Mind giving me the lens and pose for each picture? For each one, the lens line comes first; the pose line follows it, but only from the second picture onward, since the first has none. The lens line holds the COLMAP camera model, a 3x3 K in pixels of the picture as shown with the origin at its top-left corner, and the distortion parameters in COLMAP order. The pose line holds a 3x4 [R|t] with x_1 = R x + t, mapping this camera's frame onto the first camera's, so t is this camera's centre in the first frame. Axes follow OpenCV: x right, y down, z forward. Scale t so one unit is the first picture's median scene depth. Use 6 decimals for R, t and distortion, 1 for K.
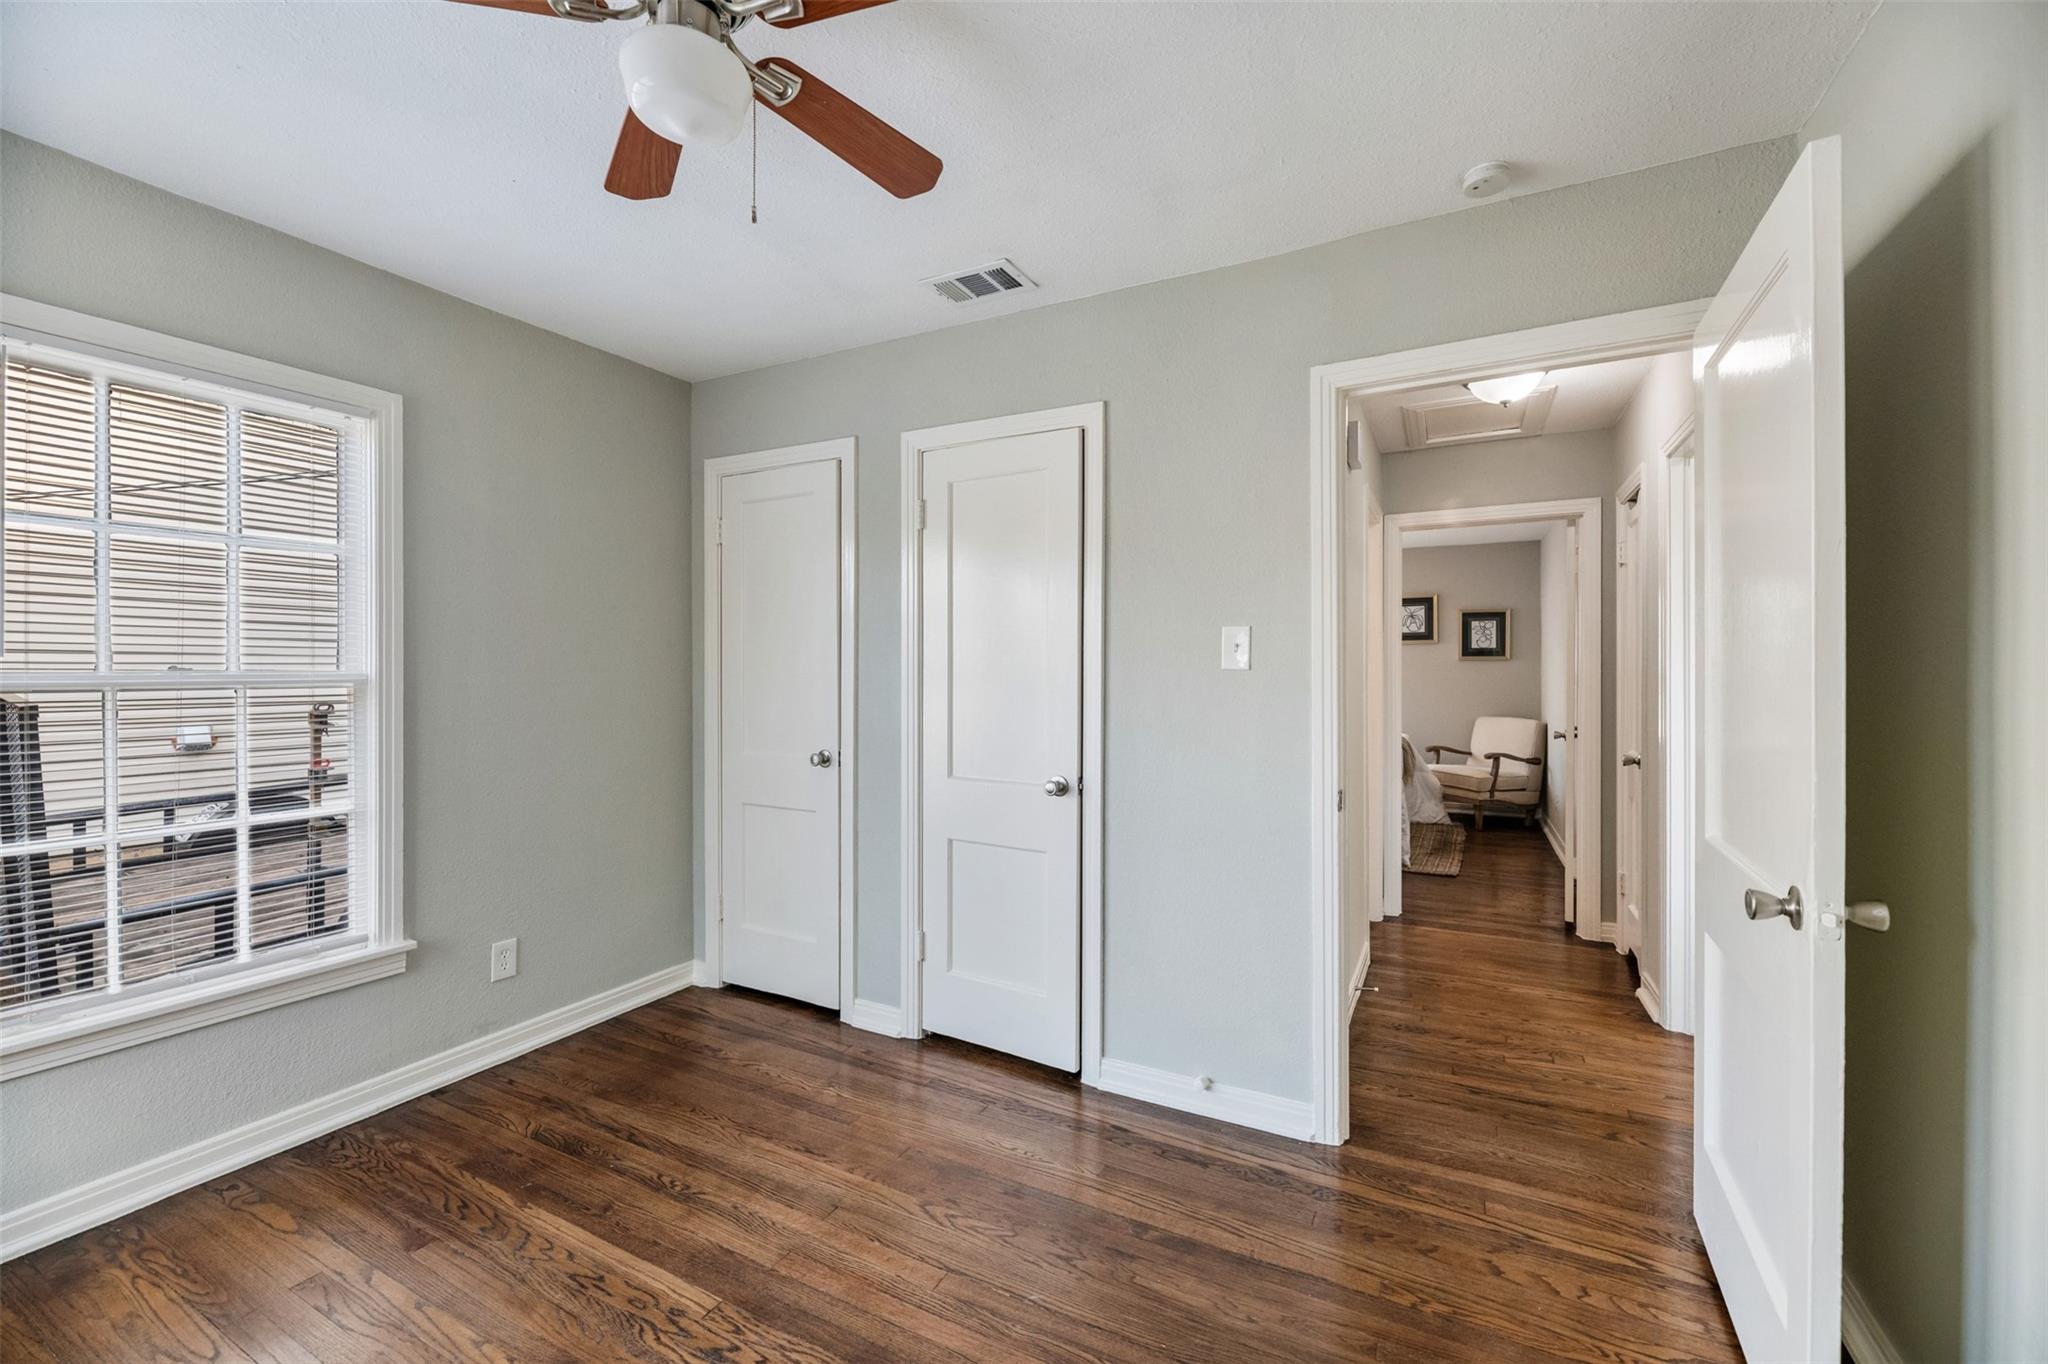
lens RADIAL K [[837.4, 0, 1018.8], [0, 837.4, 672.8], [0, 0, 1]] dist [-0.003572, -0.001141]
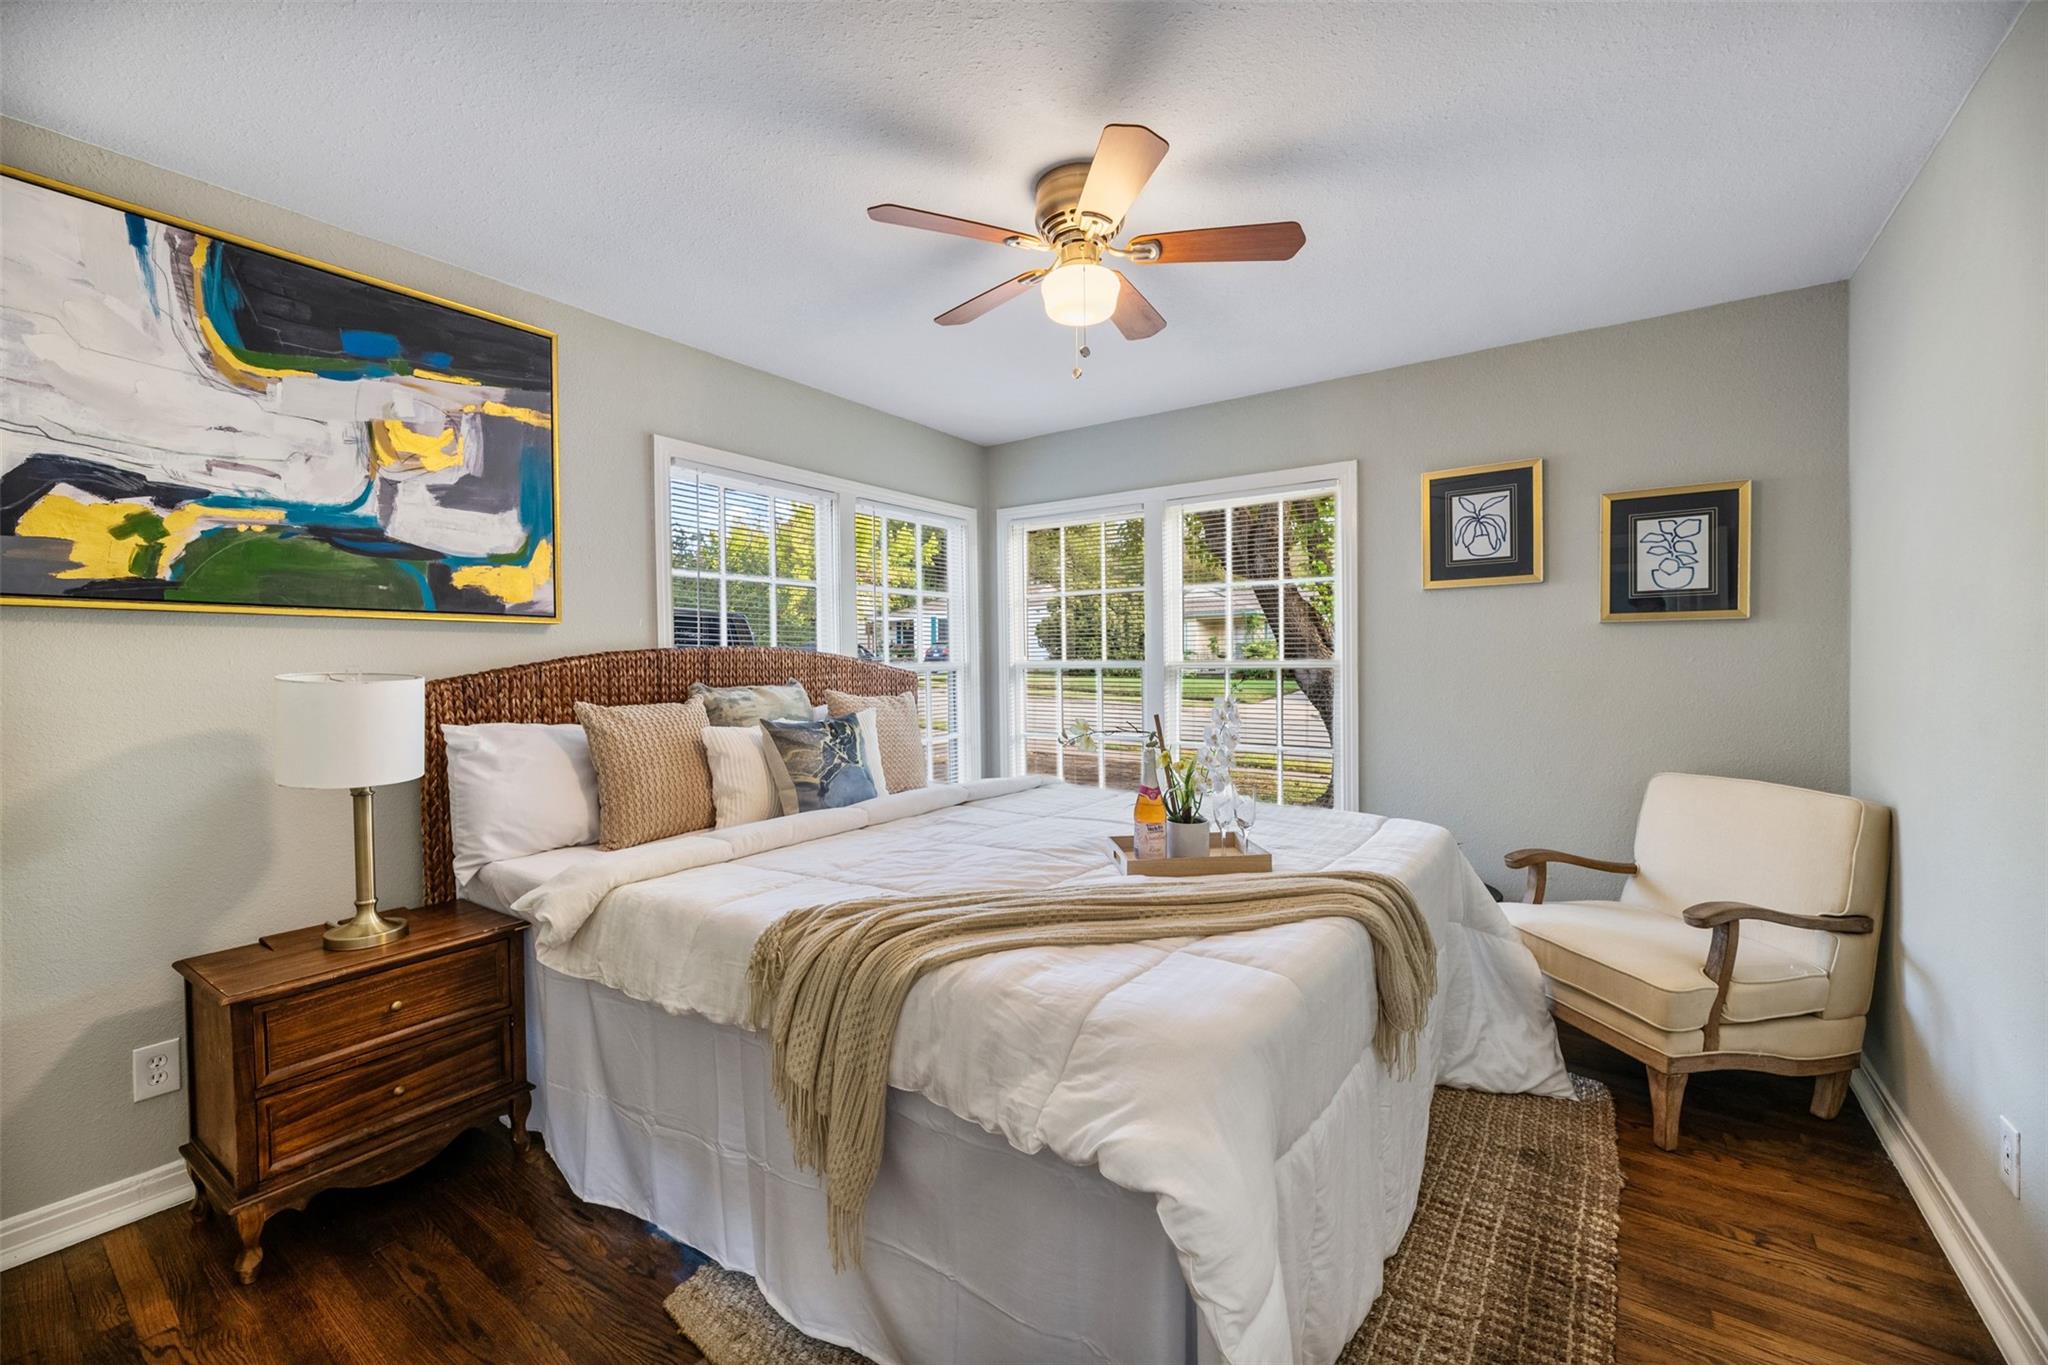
lens RADIAL K [[837.4, 0, 1018.8], [0, 837.4, 673.3], [0, 0, 1]] dist [-0.003572, -0.001141]
pose [[0.991855, -0.004233, -0.127305, 0.315397], [0.005574, 0.999933, 0.010180, 0.002619], [0.127253, -0.010807, 0.991811, 0.596004]]
